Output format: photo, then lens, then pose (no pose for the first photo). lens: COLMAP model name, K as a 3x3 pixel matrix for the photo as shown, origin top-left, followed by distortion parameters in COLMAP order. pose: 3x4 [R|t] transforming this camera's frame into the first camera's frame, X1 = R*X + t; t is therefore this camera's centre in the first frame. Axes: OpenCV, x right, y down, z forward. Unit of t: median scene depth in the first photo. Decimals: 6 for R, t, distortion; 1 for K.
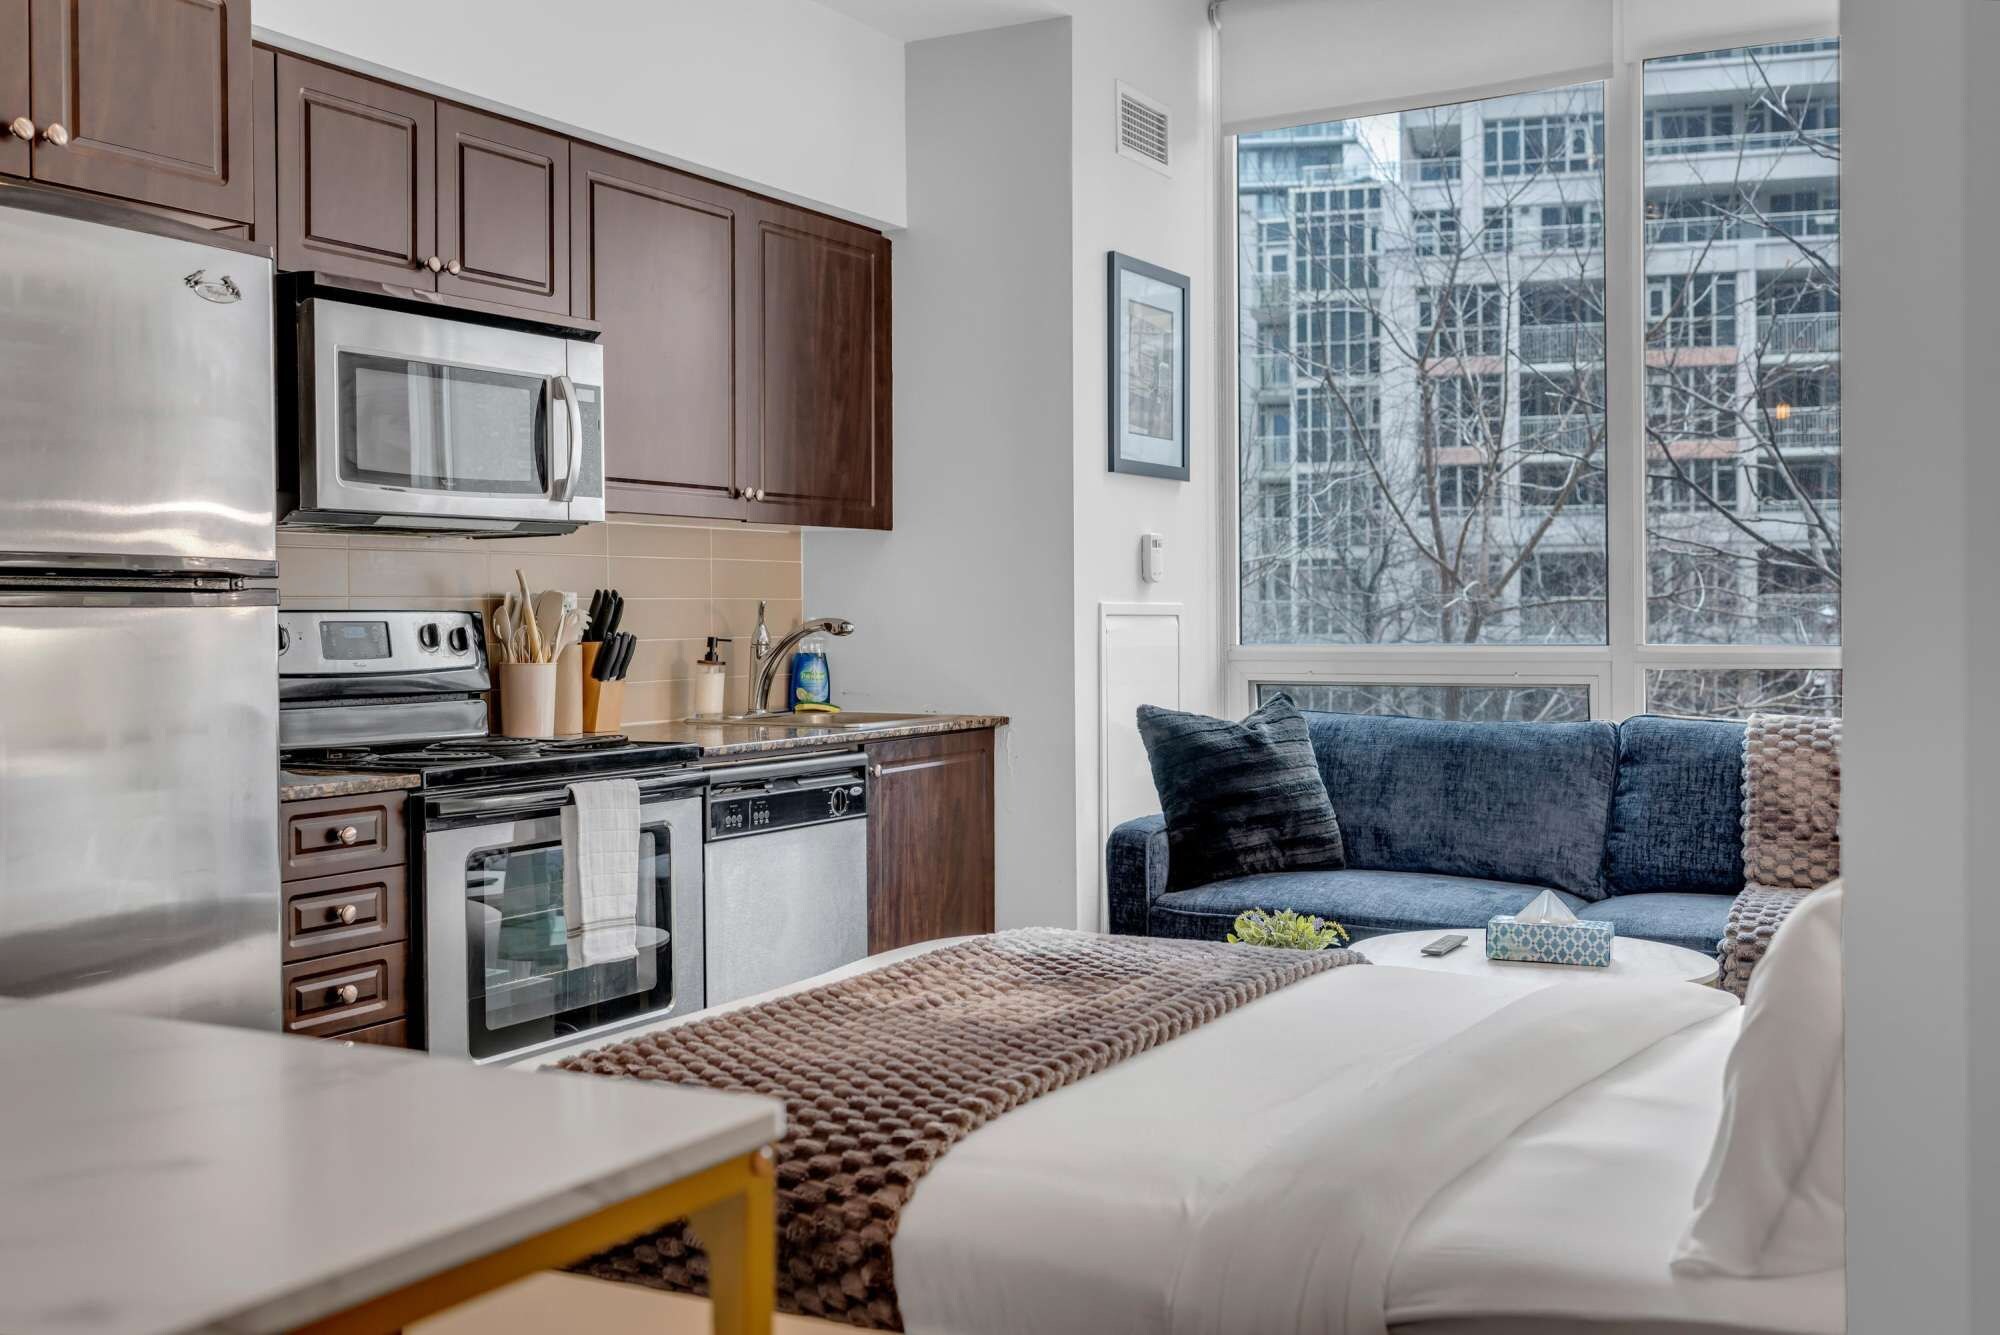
lens RADIAL K [[2048.6, 0, 1004.2], [0, 2048.6, 644.3], [0, 0, 1]] dist [0.054369, 0.001393]
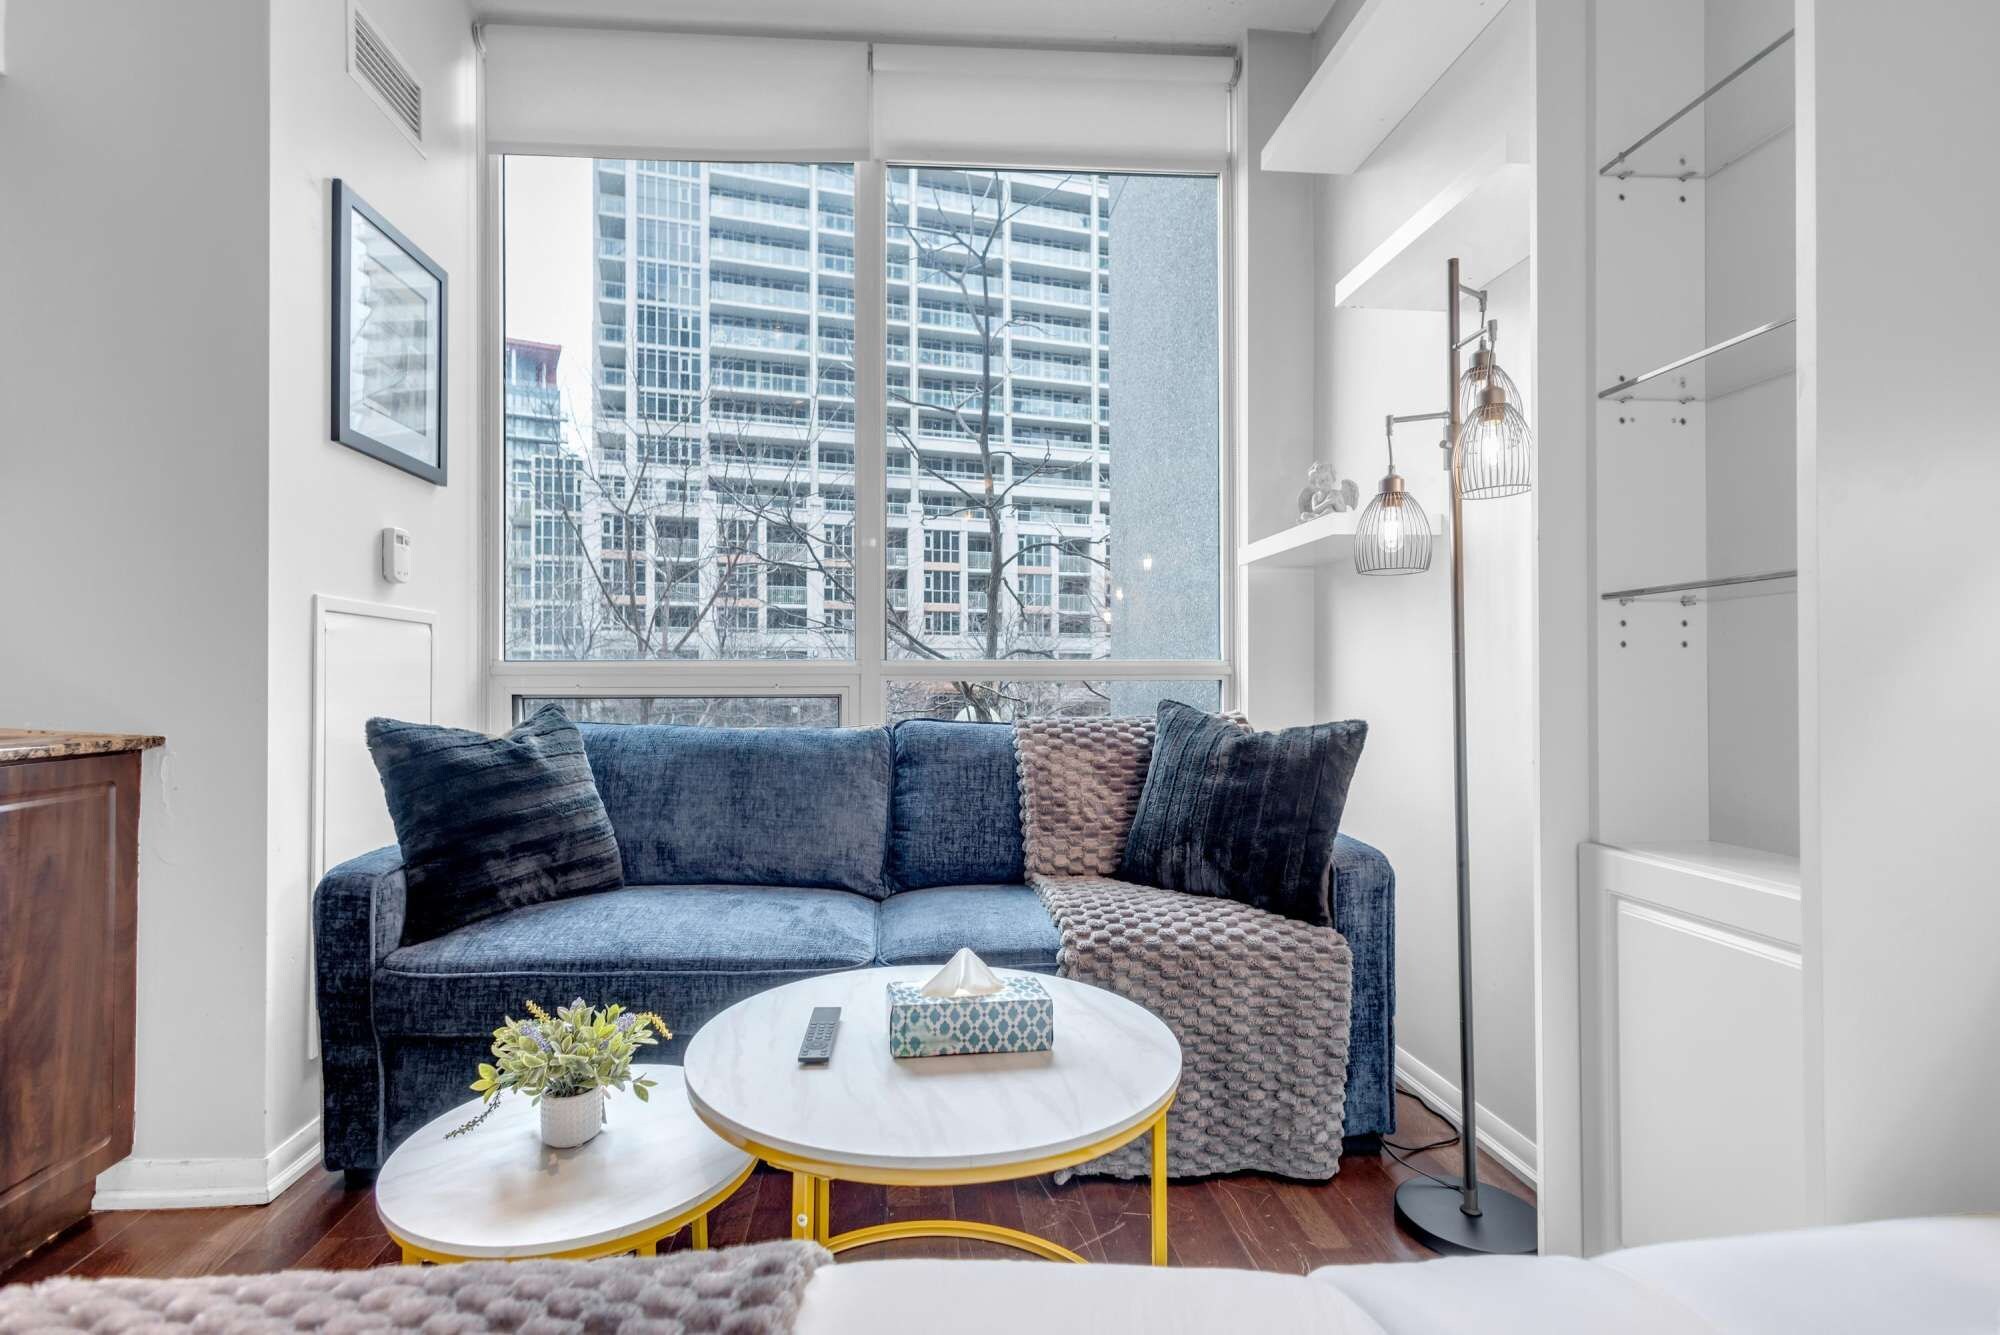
lens RADIAL K [[1004.7, 0, 1000.0], [0, 1004.7, 667.5], [0, 0, 1]] dist [0.009145, 0.000220]
pose [[0.839387, 0.011457, 0.543414, 0.059470], [0.002458, 0.999688, -0.024873, 0.020423], [-0.543529, 0.022214, 0.839096, 0.526784]]
